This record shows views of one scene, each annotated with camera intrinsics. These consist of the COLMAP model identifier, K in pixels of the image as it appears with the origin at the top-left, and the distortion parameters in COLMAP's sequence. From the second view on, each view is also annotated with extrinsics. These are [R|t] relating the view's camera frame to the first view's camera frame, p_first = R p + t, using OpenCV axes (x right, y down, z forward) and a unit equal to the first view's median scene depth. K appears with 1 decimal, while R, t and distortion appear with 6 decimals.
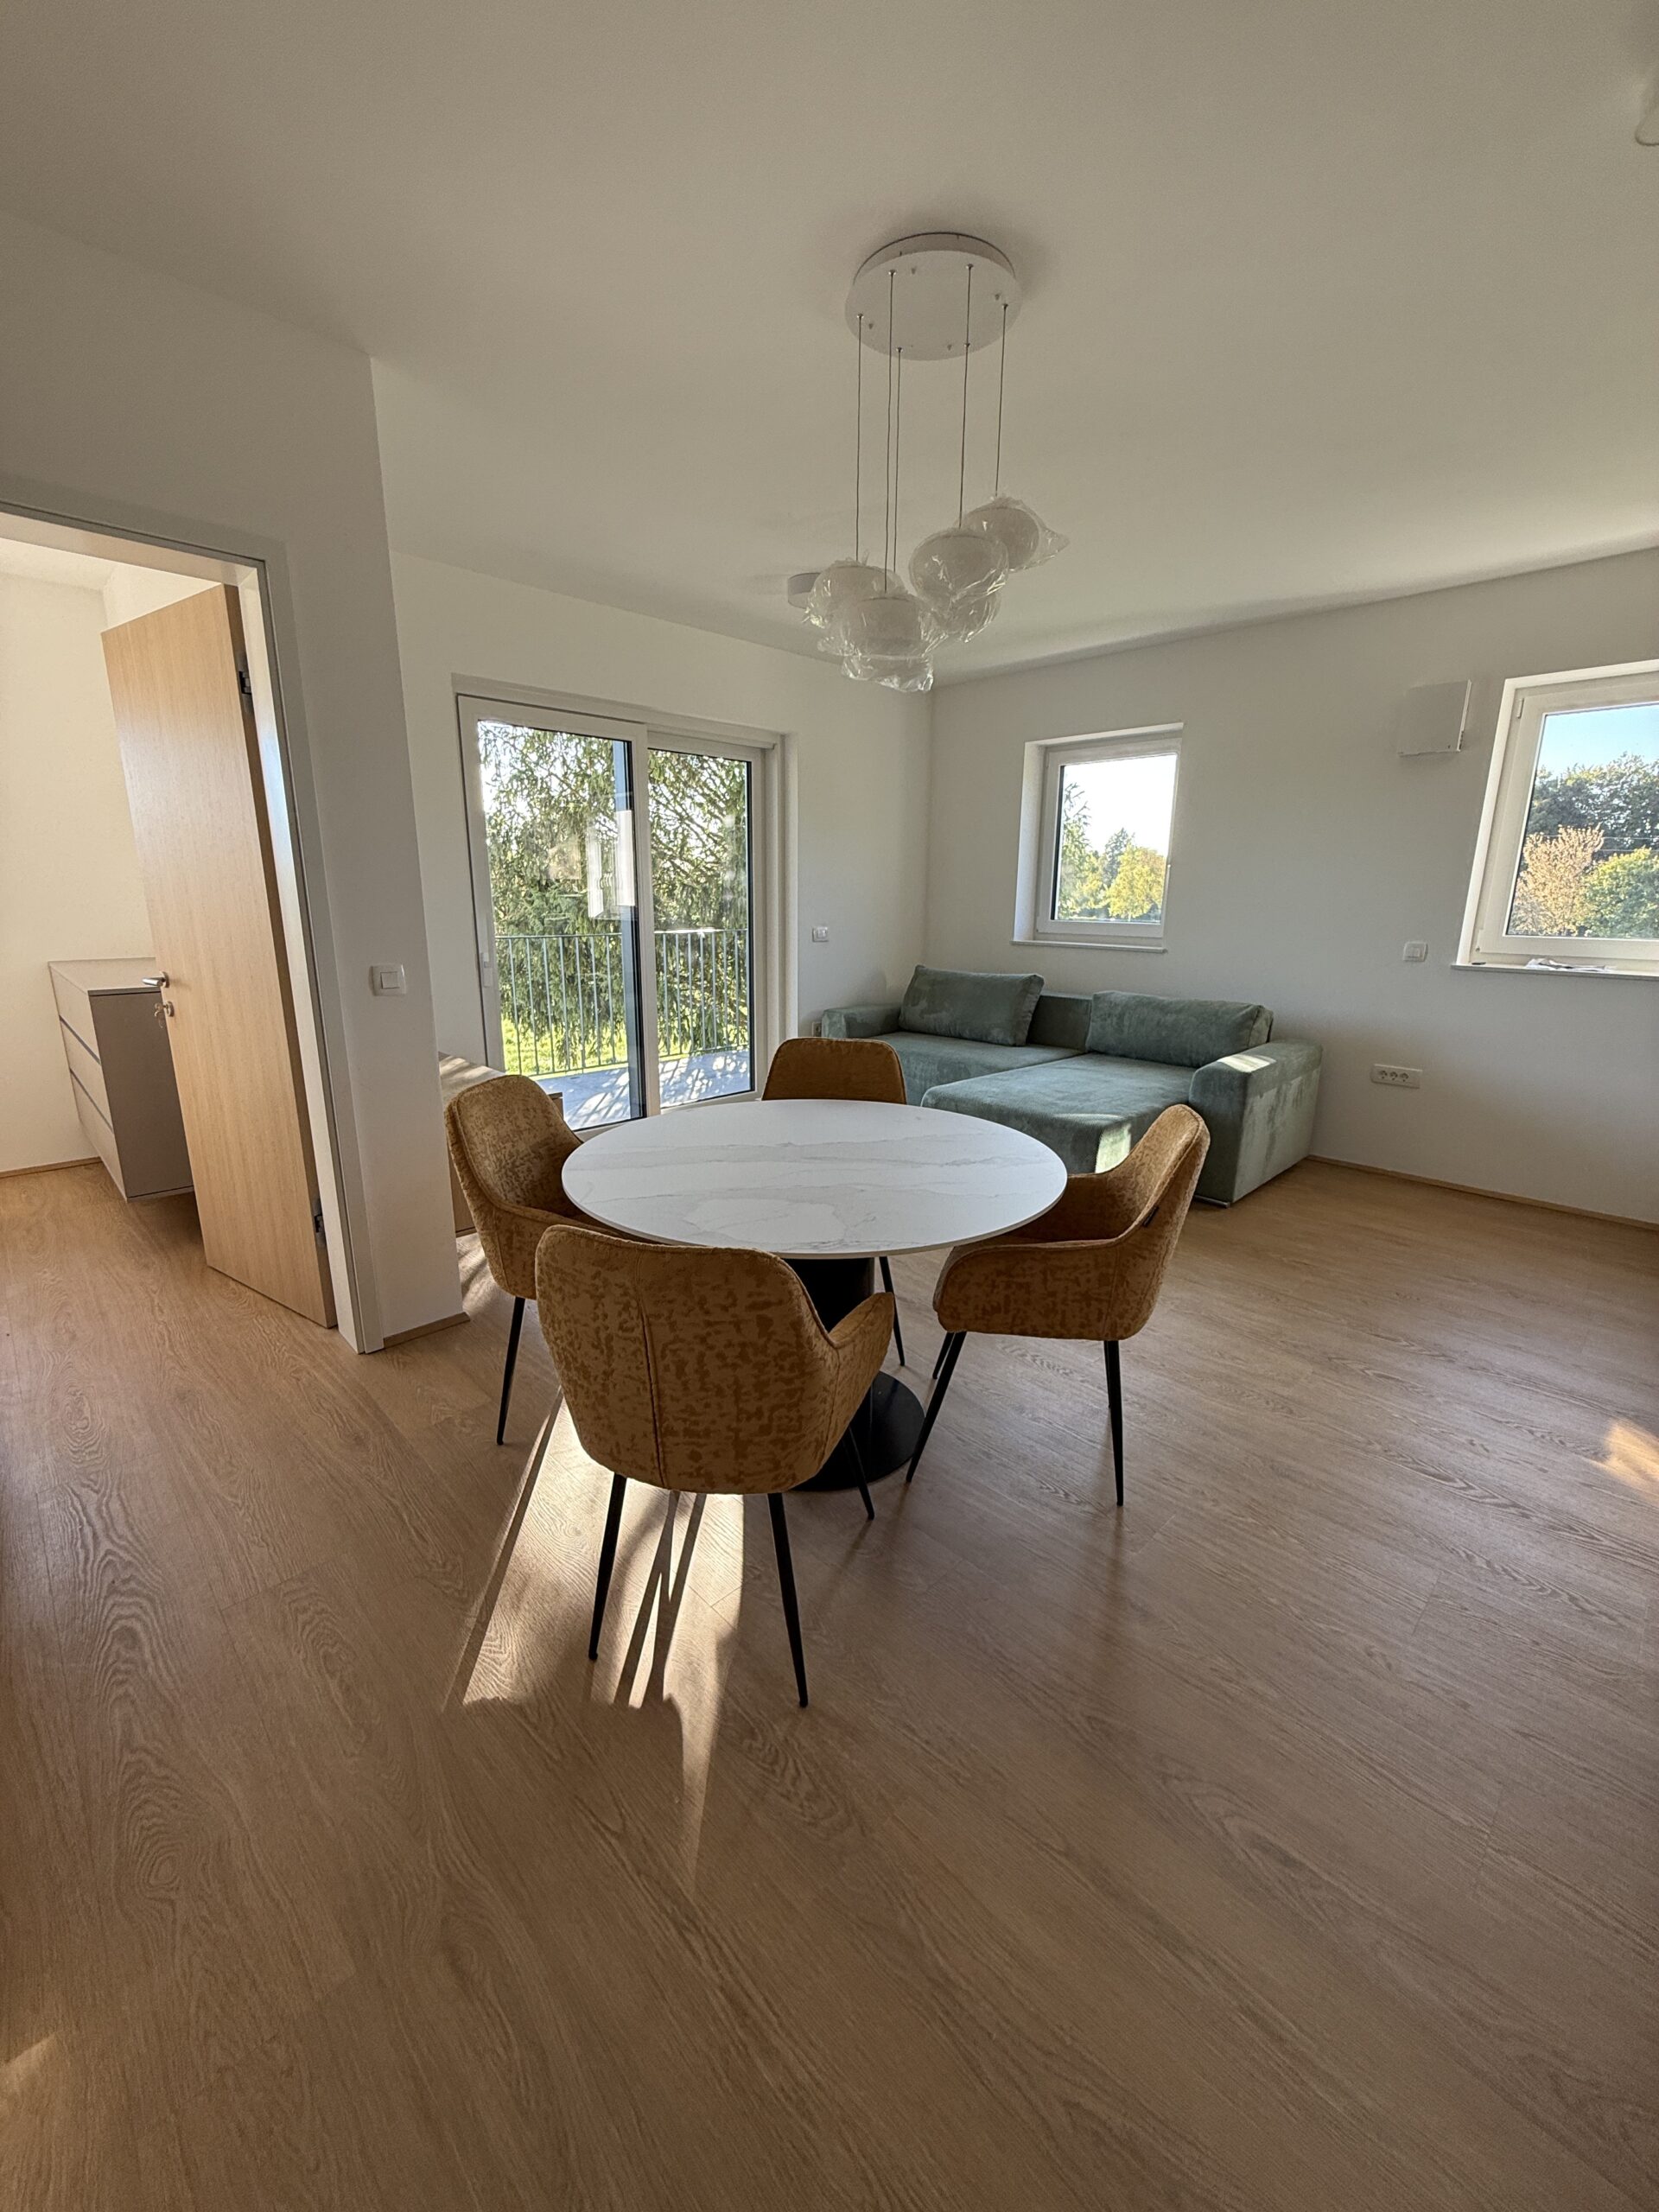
lens RADIAL K [[883.7, 0, 826.5], [0, 883.7, 1109.4], [0, 0, 1]] dist [0.000905, 0.000828]
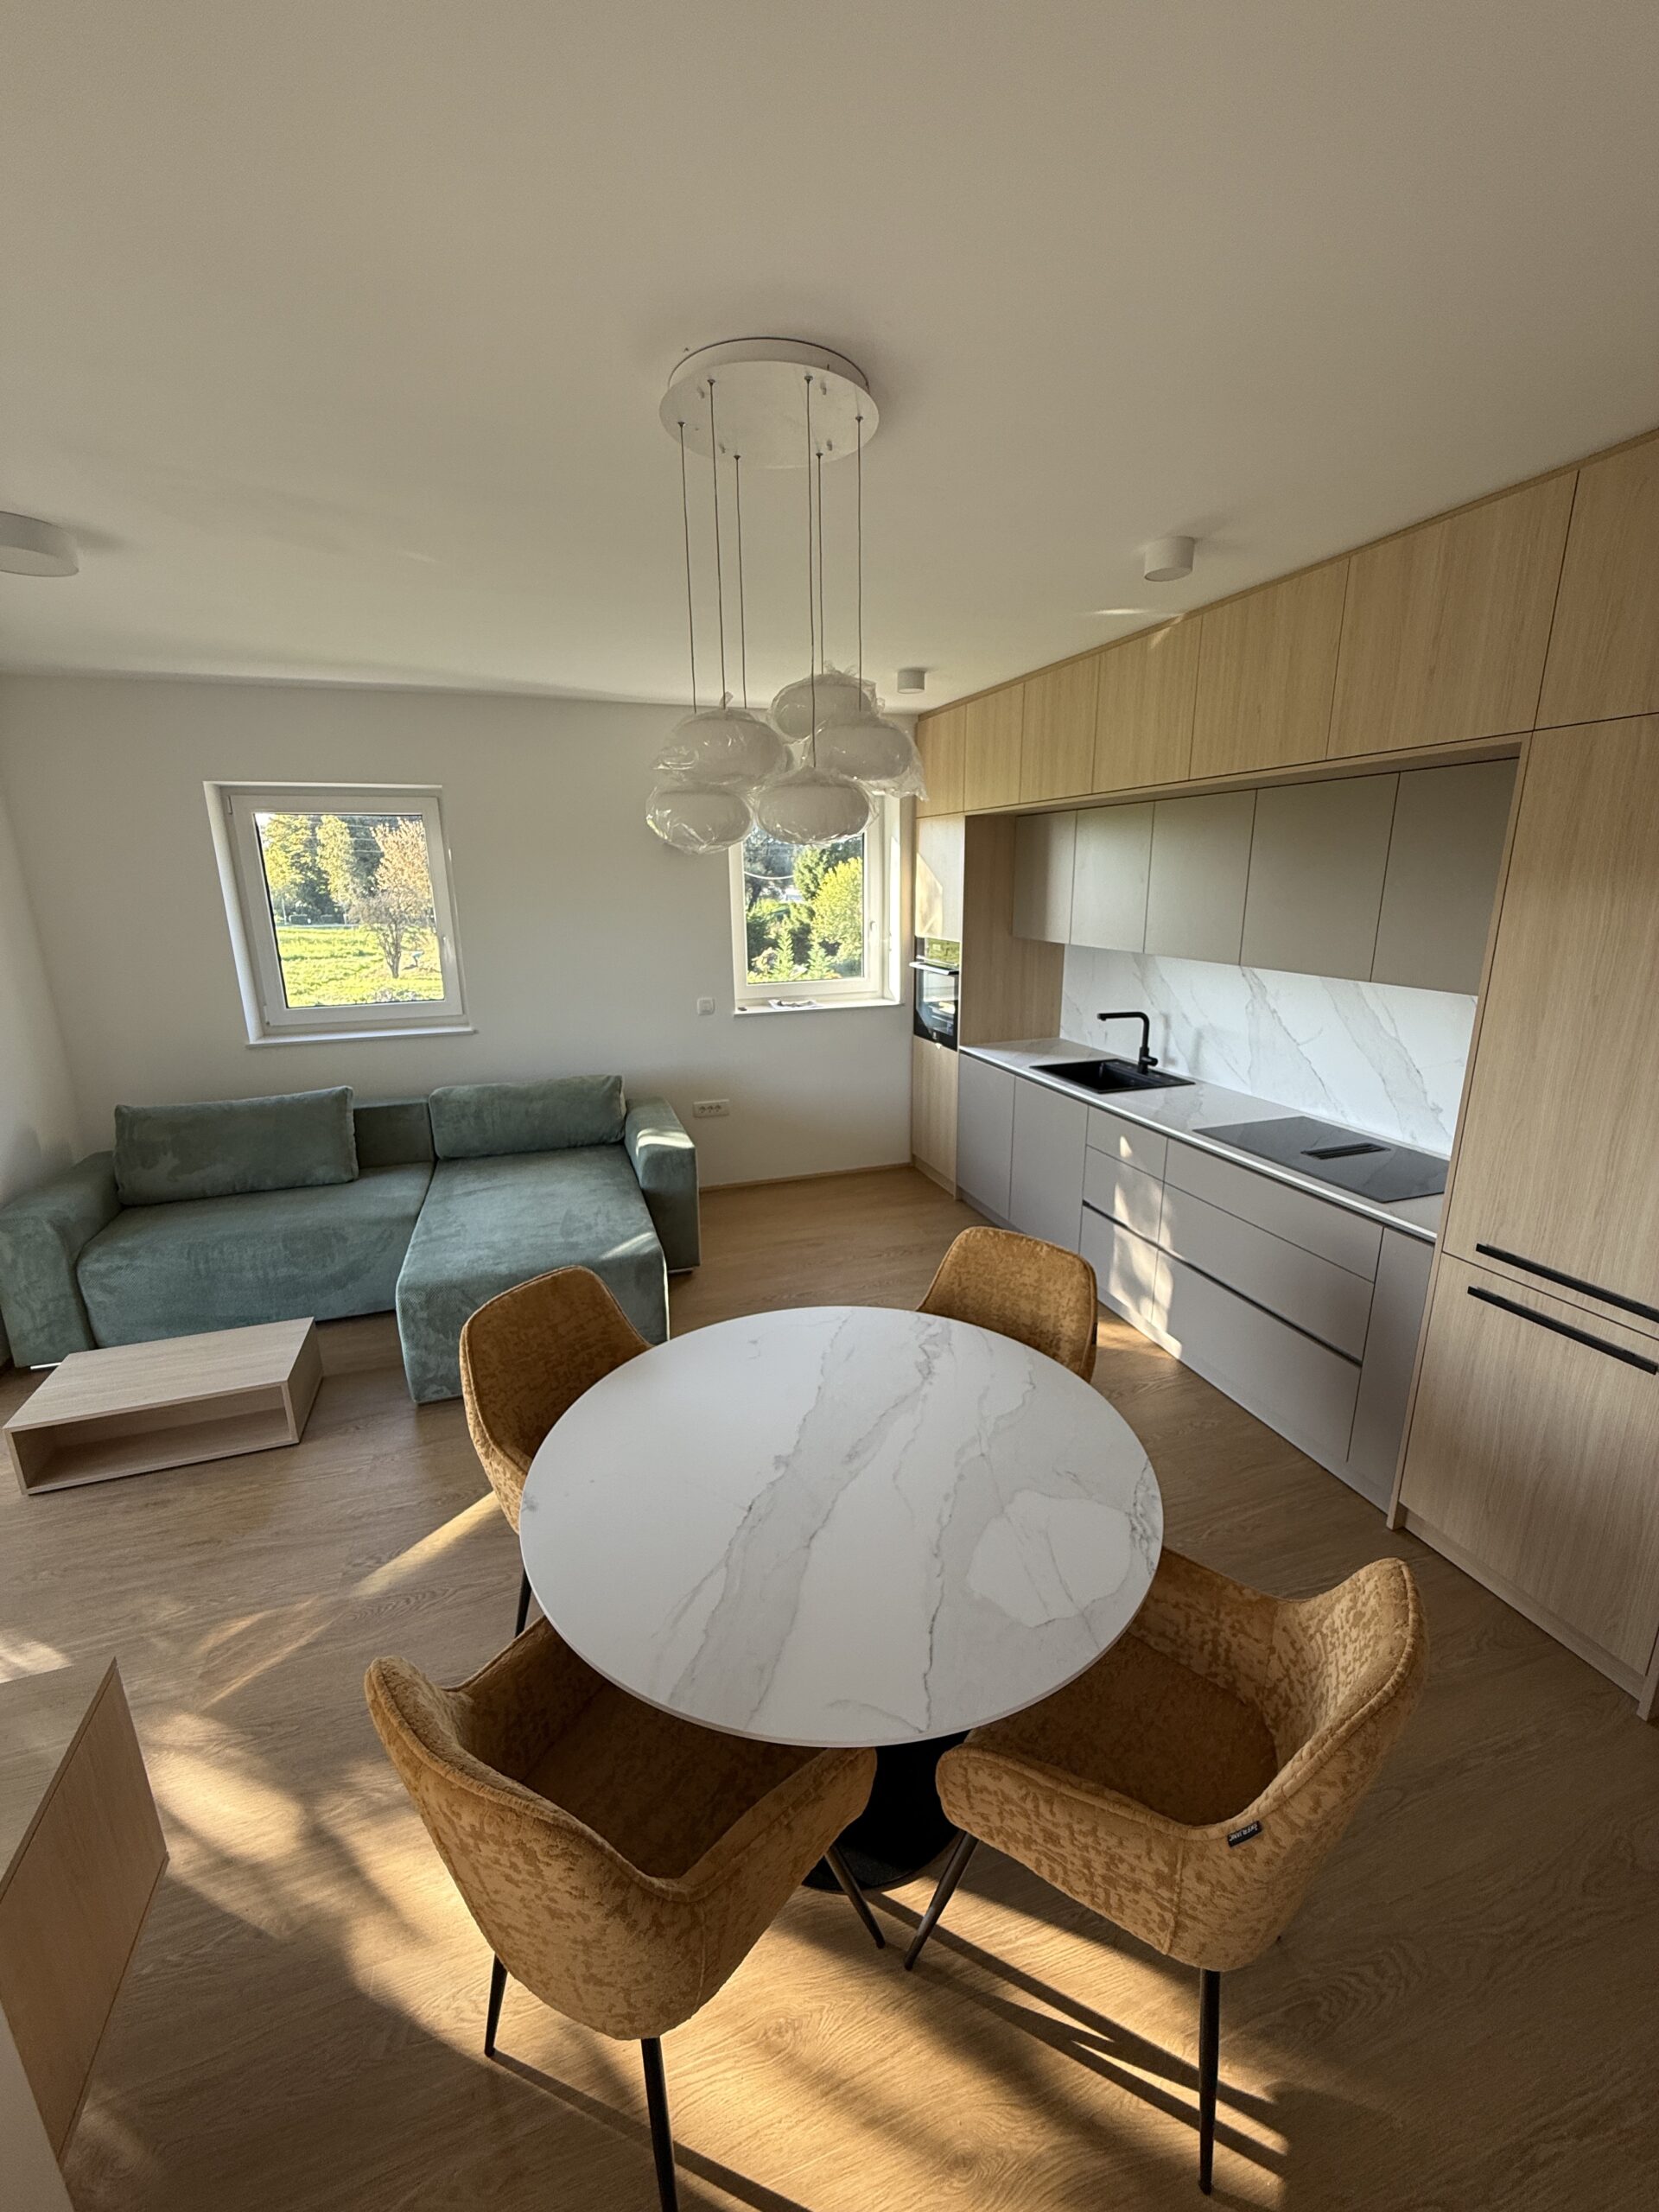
lens RADIAL K [[883.7, 0, 827.4], [0, 883.7, 1102.8], [0, 0, 1]] dist [0.000905, 0.000828]
pose [[0.427451, -0.243088, 0.870743, -0.287107], [0.232205, 0.960379, 0.154122, -0.169534], [-0.873709, 0.136312, 0.466961, 0.265706]]
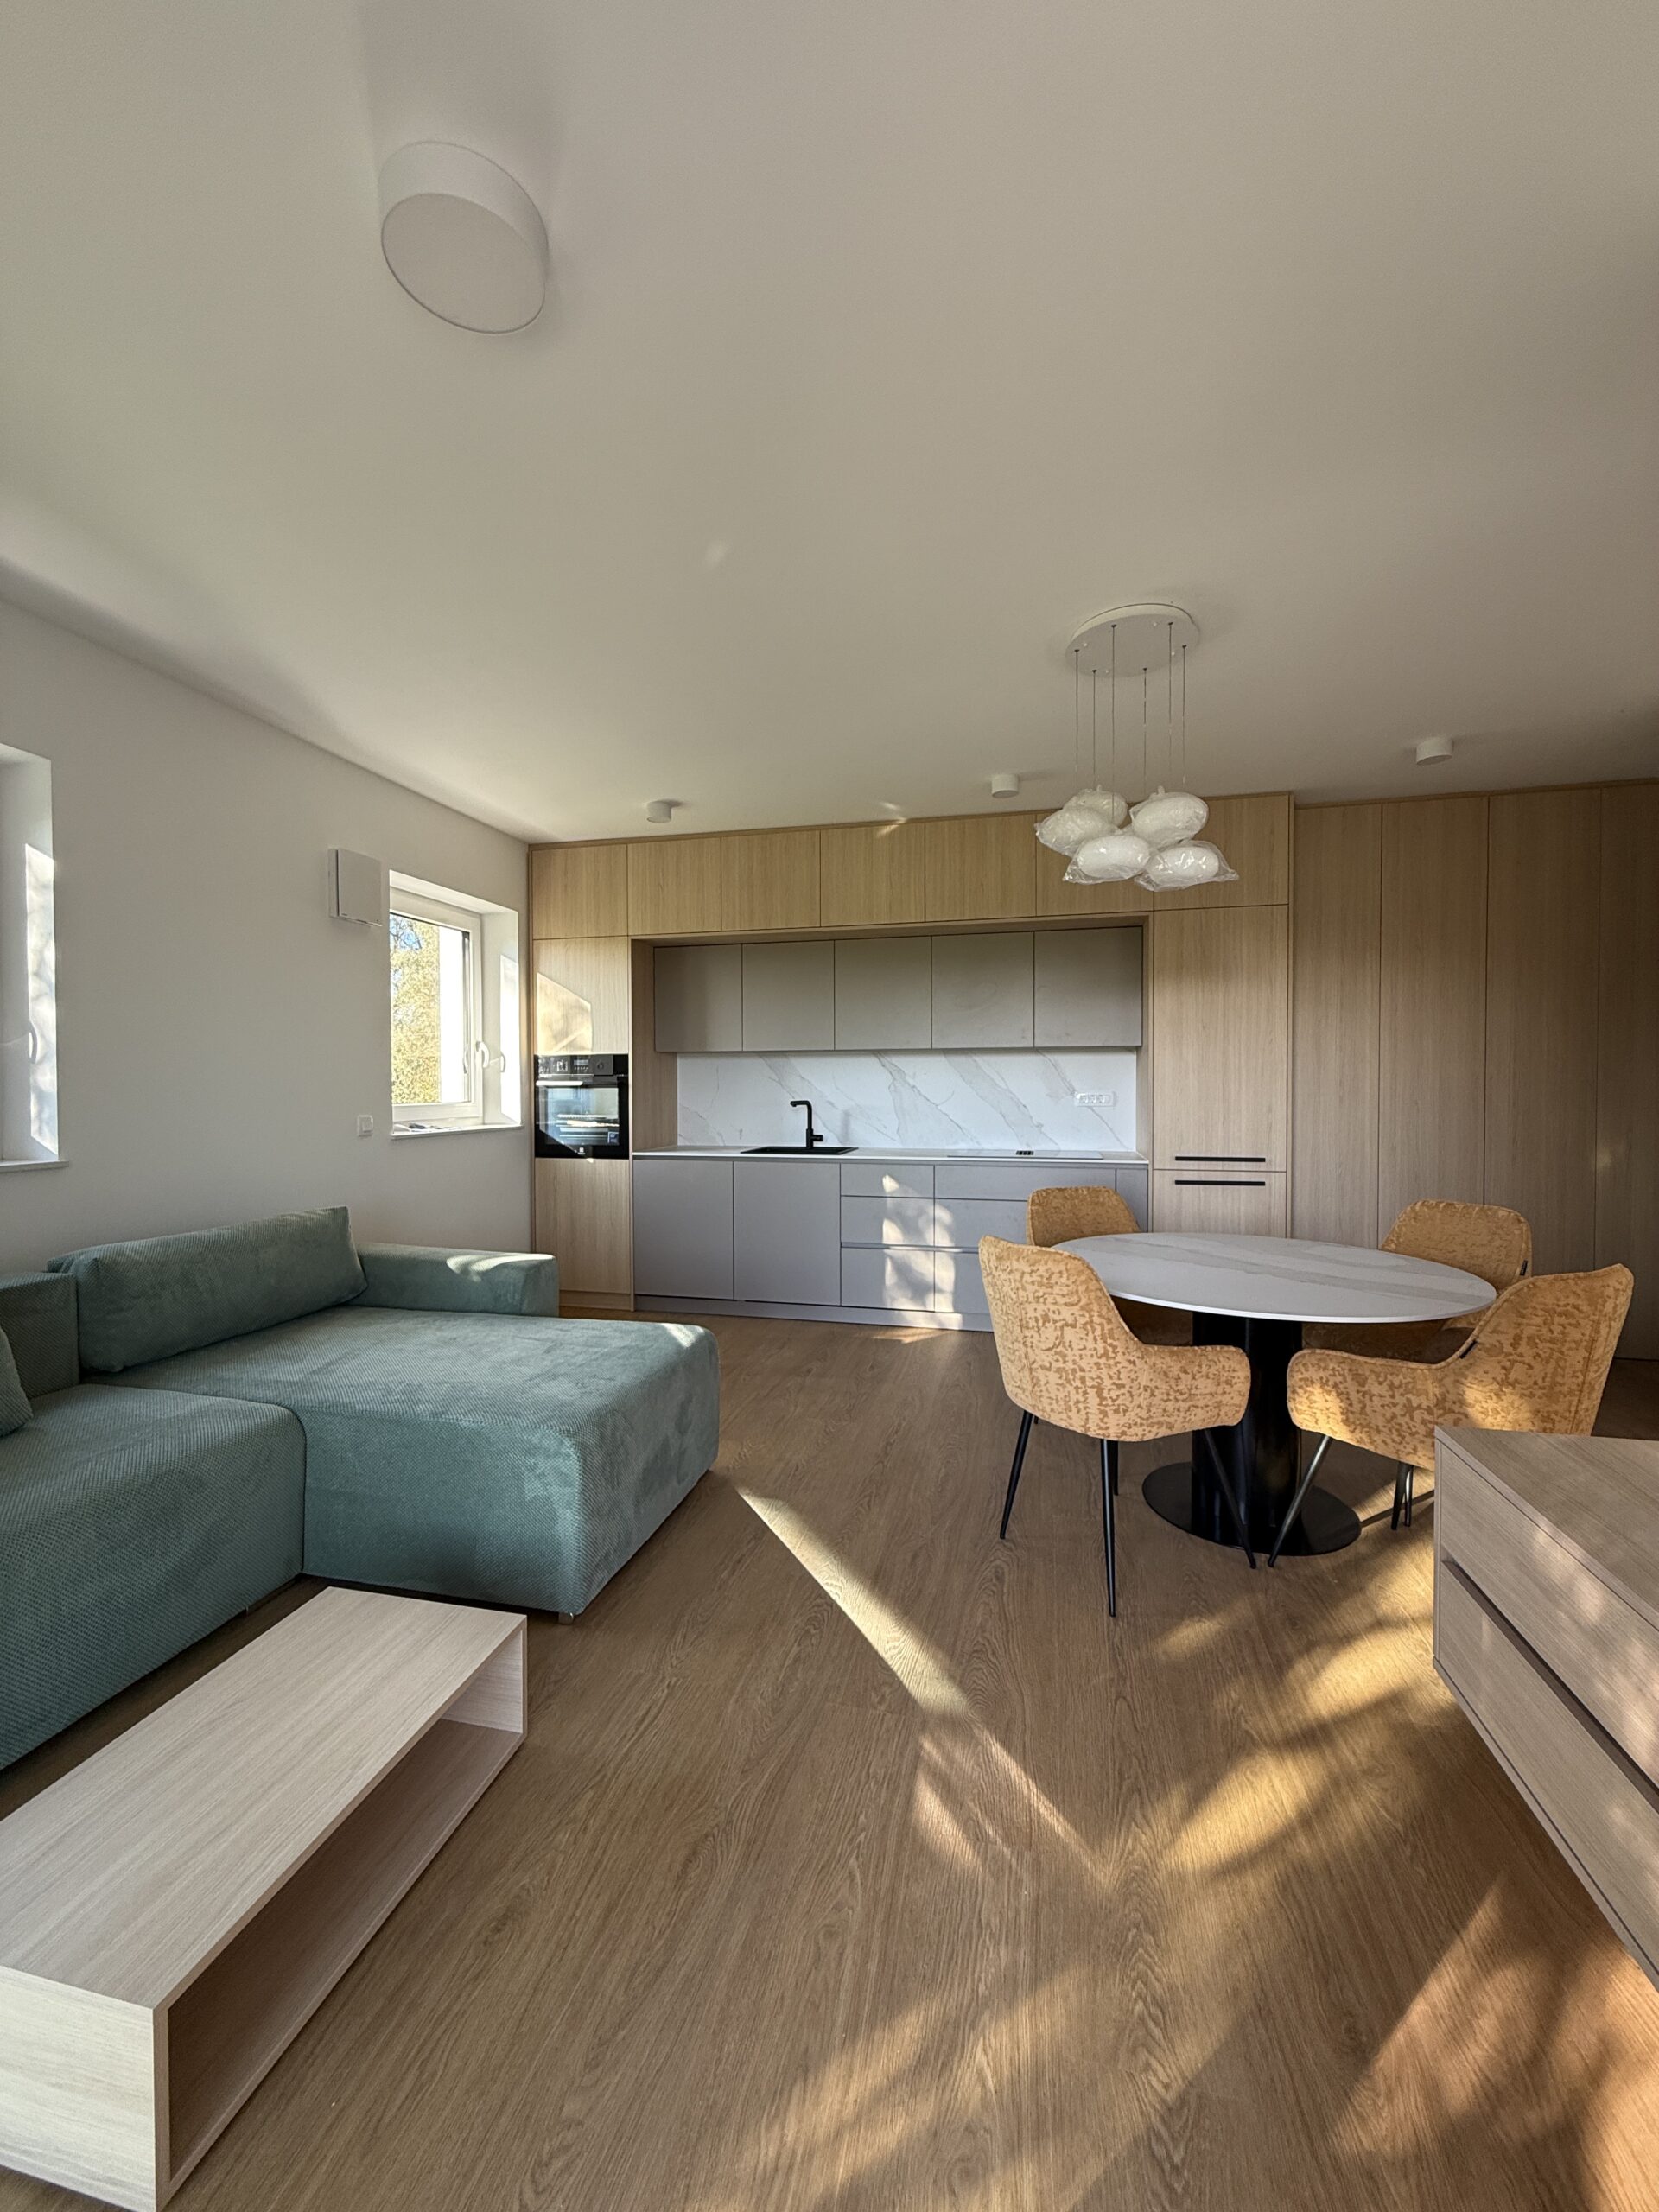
lens RADIAL K [[883.7, 0, 832.1], [0, 883.7, 1096.4], [0, 0, 1]] dist [0.000905, 0.000828]
pose [[-0.544556, -0.015566, 0.838580, -0.322411], [0.198730, 0.968961, 0.147037, -0.209748], [-0.814840, 0.246721, -0.524561, 0.917753]]
